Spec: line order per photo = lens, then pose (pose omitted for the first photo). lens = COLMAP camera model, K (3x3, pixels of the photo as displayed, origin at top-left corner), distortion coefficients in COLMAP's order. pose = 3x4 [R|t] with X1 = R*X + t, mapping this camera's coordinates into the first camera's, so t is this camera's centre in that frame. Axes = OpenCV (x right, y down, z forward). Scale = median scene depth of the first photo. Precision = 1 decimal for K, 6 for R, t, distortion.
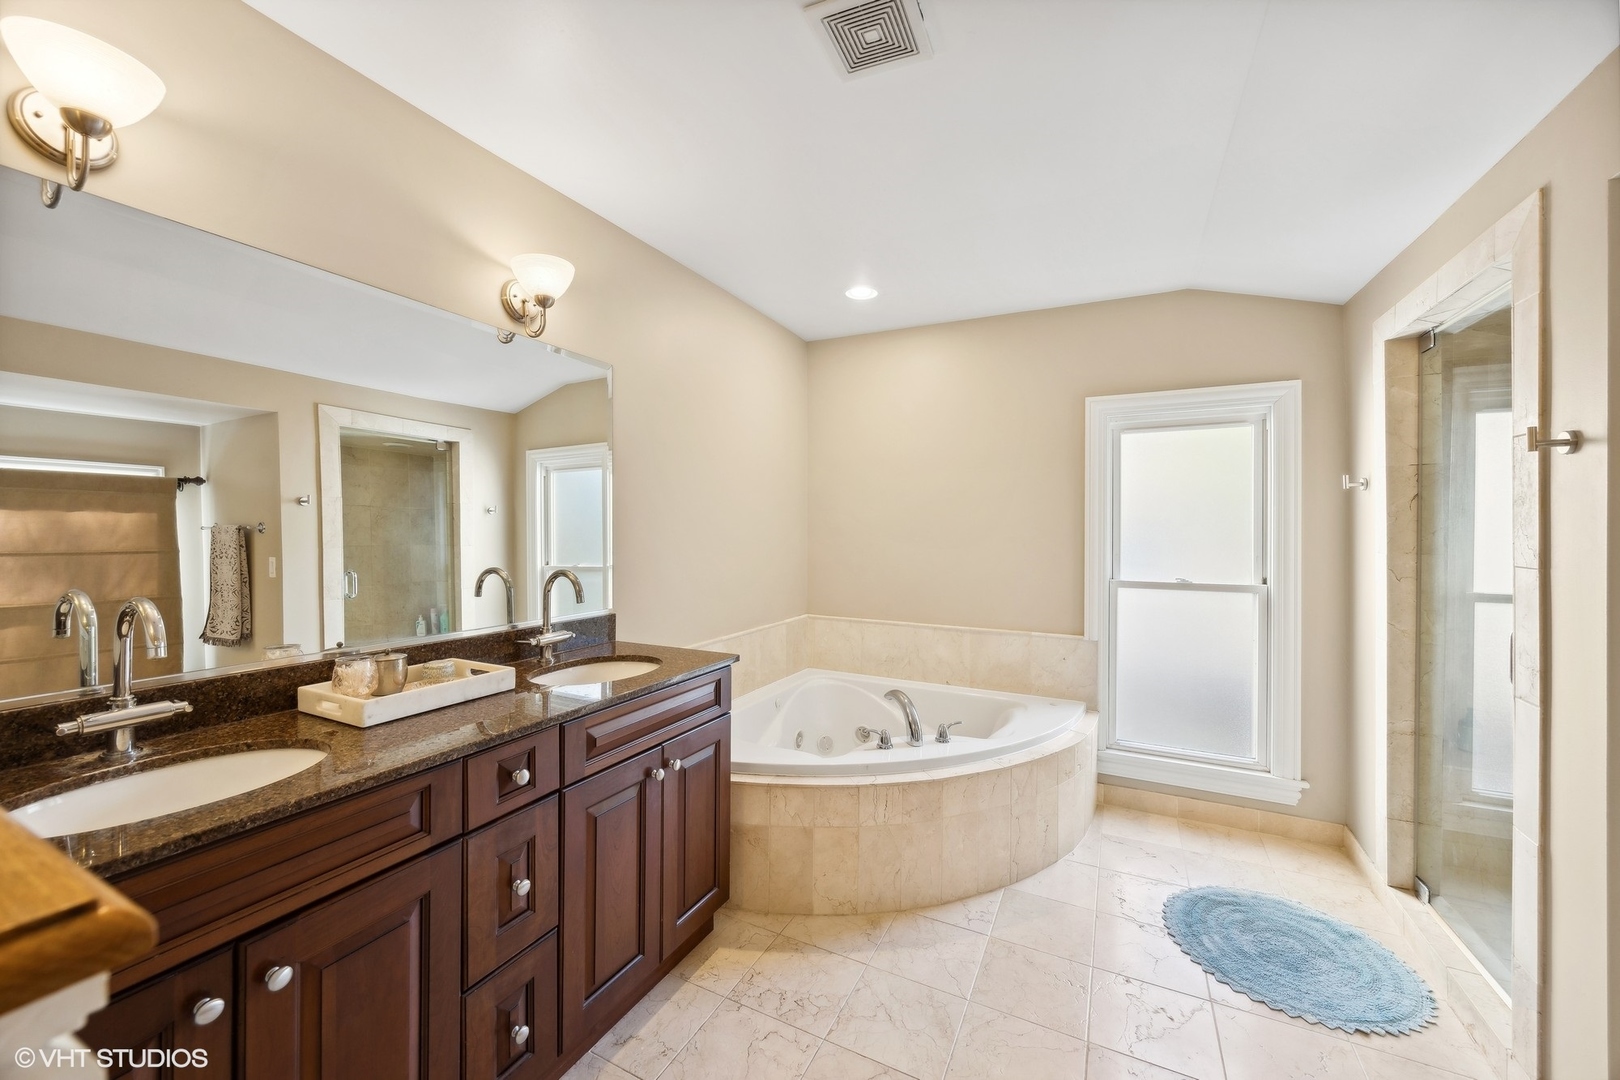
lens RADIAL K [[616.0, 0, 807.9], [0, 616.0, 534.5], [0, 0, 1]] dist [-0.002638, 0.001009]
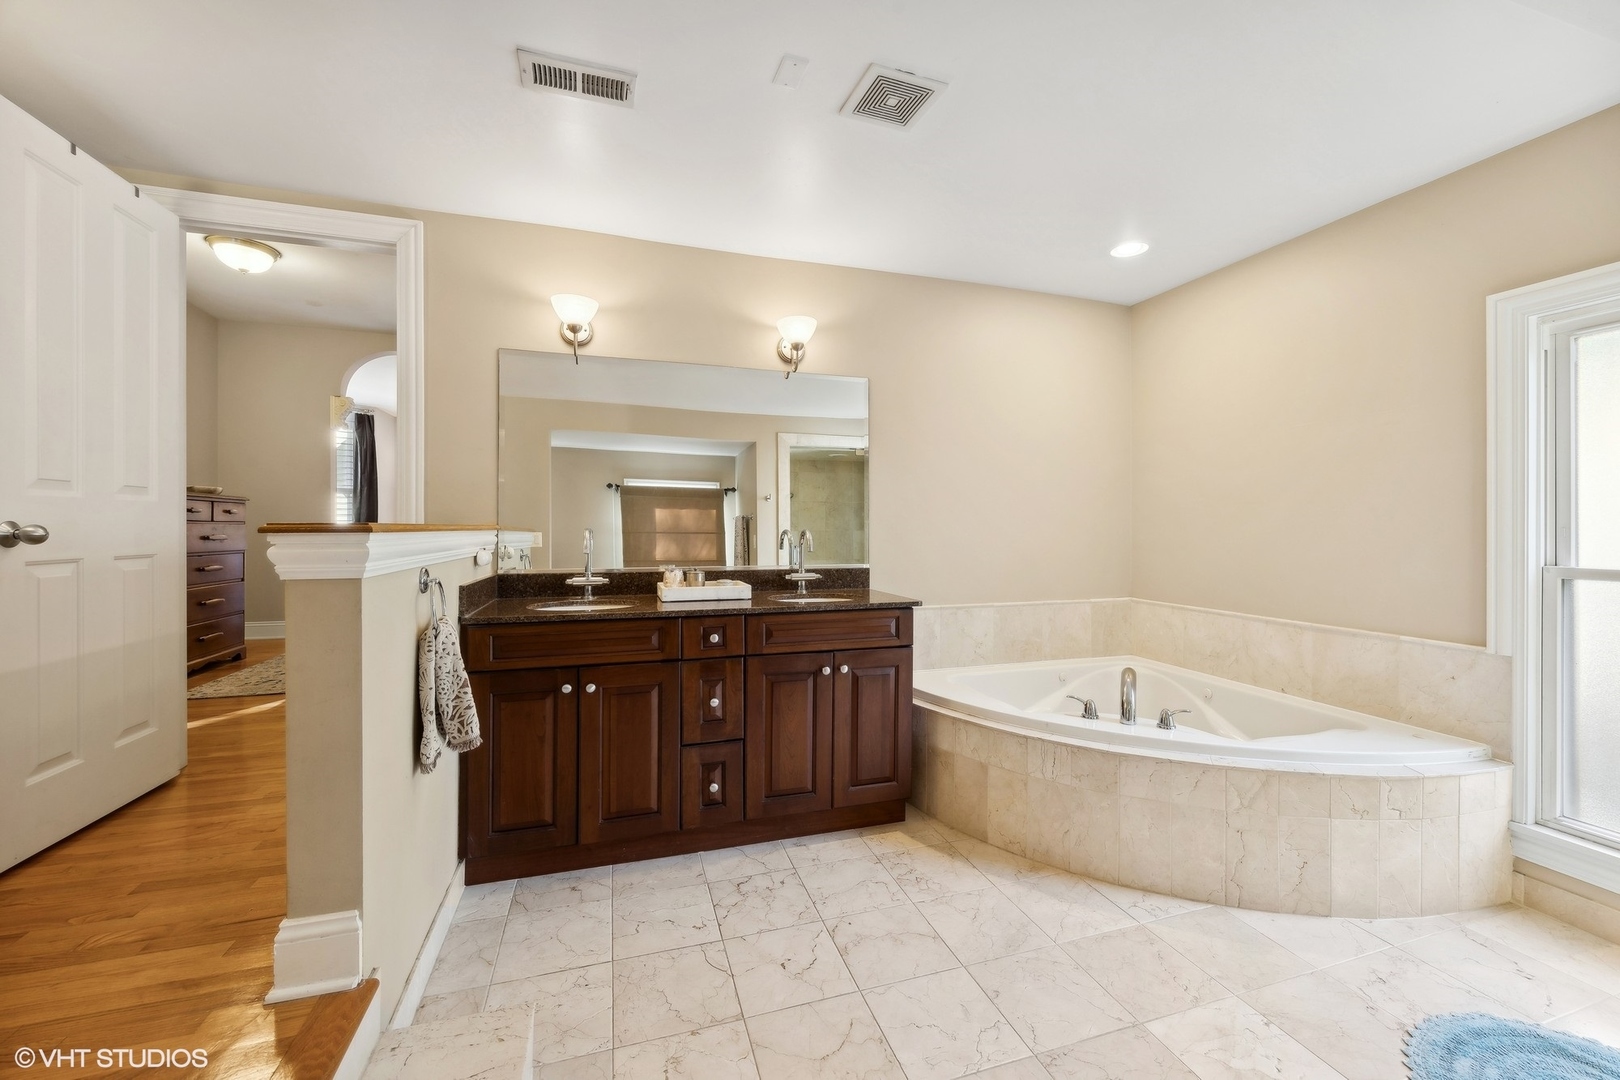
lens RADIAL K [[616.0, 0, 803.7], [0, 616.0, 533.1], [0, 0, 1]] dist [-0.002638, 0.001009]
pose [[0.700810, 0.002437, -0.713344, 0.559291], [-0.003555, 0.999994, -0.000077, 0.057624], [0.713339, 0.002590, 0.700814, -0.019500]]
